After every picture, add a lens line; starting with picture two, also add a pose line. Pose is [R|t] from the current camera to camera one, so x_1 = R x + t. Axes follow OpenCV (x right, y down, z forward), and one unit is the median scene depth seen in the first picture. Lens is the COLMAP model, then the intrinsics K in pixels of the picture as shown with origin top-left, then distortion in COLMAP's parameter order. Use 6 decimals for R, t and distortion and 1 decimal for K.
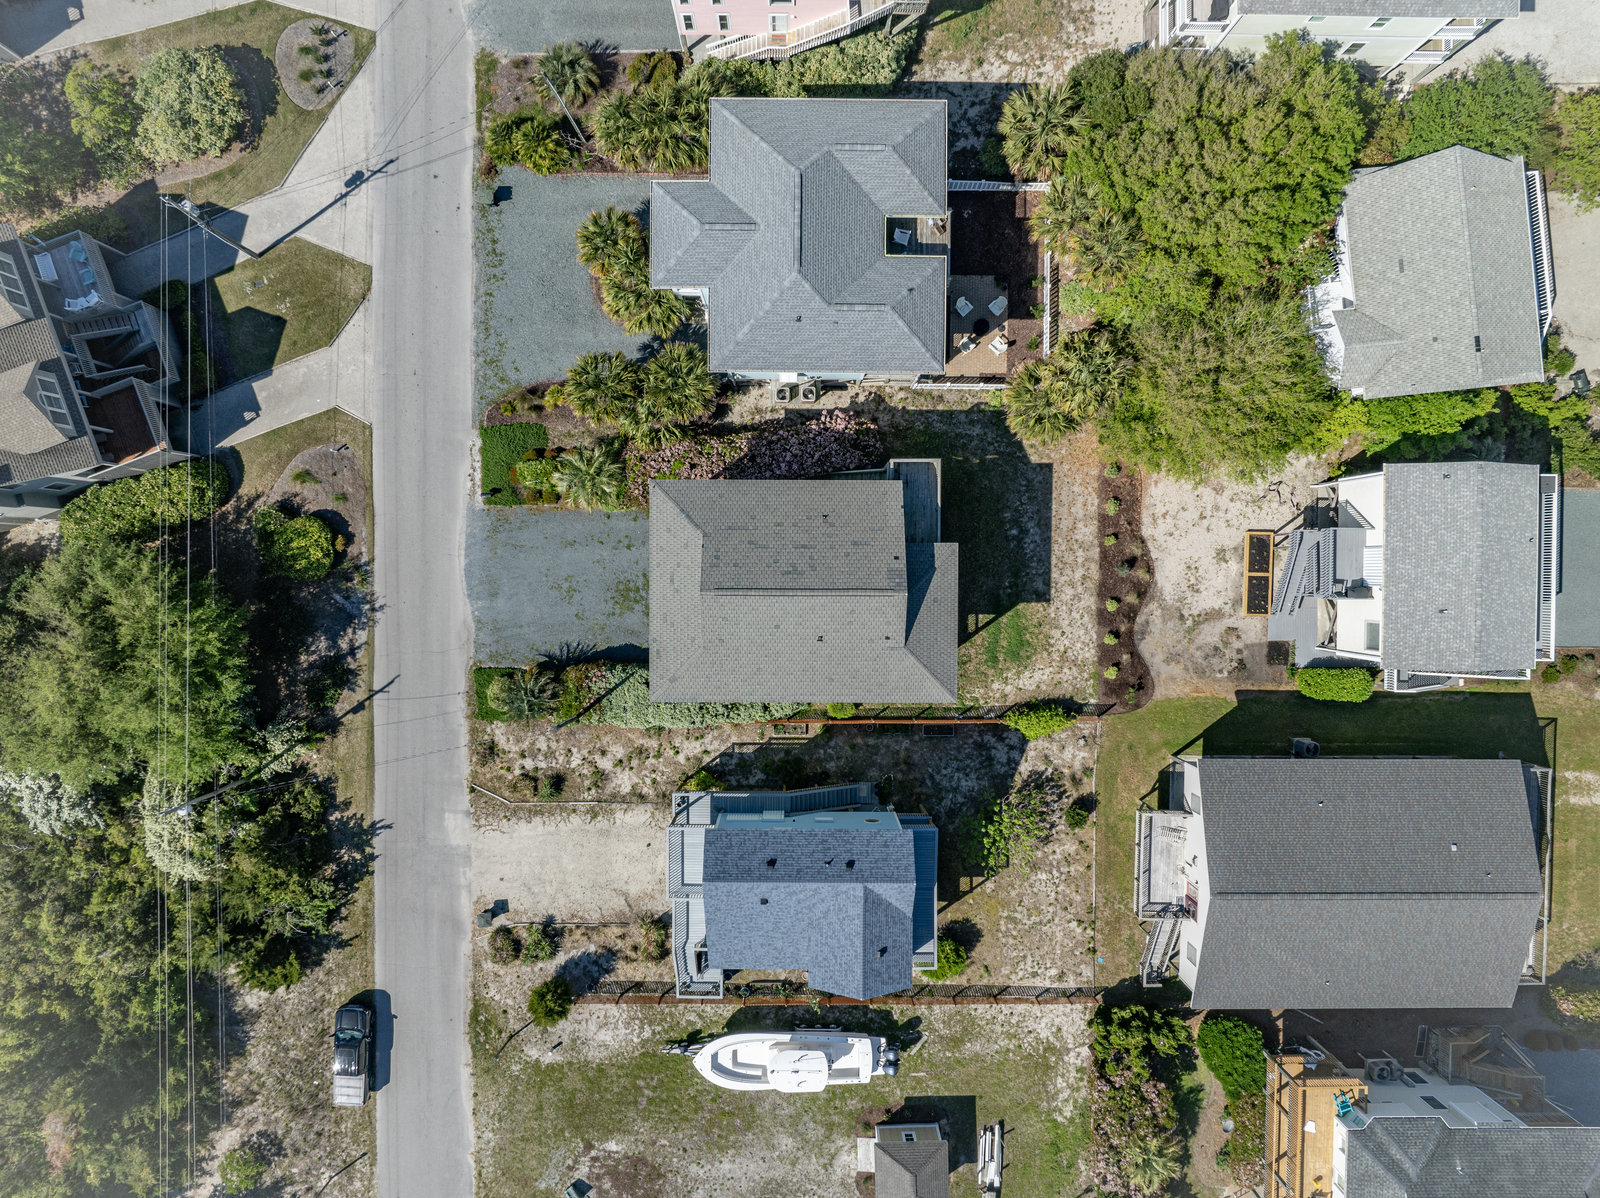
lens RADIAL K [[1105.9, 0, 800.0], [0, 1105.9, 599.0], [0, 0, 1]] dist [-0.015550, -0.001585]
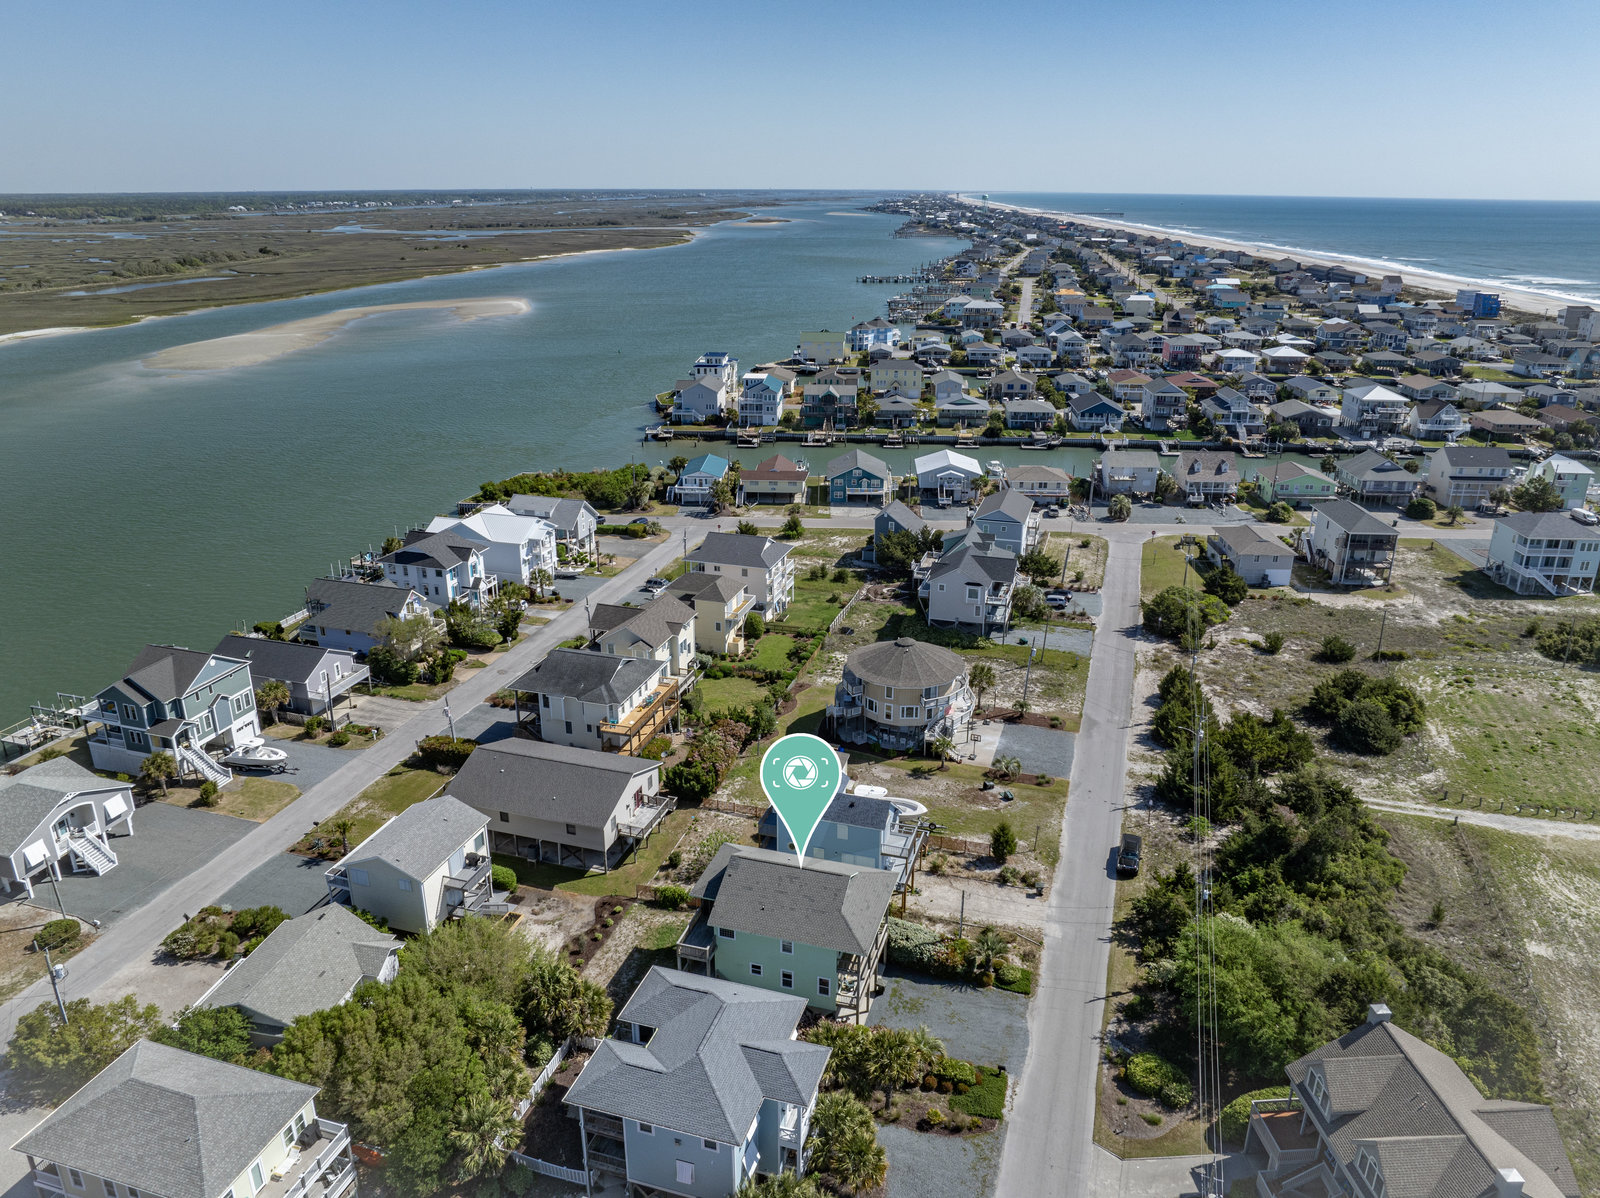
lens RADIAL K [[1105.9, 0, 800.0], [0, 1105.9, 599.0], [0, 0, 1]] dist [-0.015550, -0.001585]
pose [[-0.955703, -0.104776, 0.275051, -0.349449], [0.294306, -0.352295, 0.888410, -1.095425], [0.003815, 0.930005, 0.367526, 0.014794]]
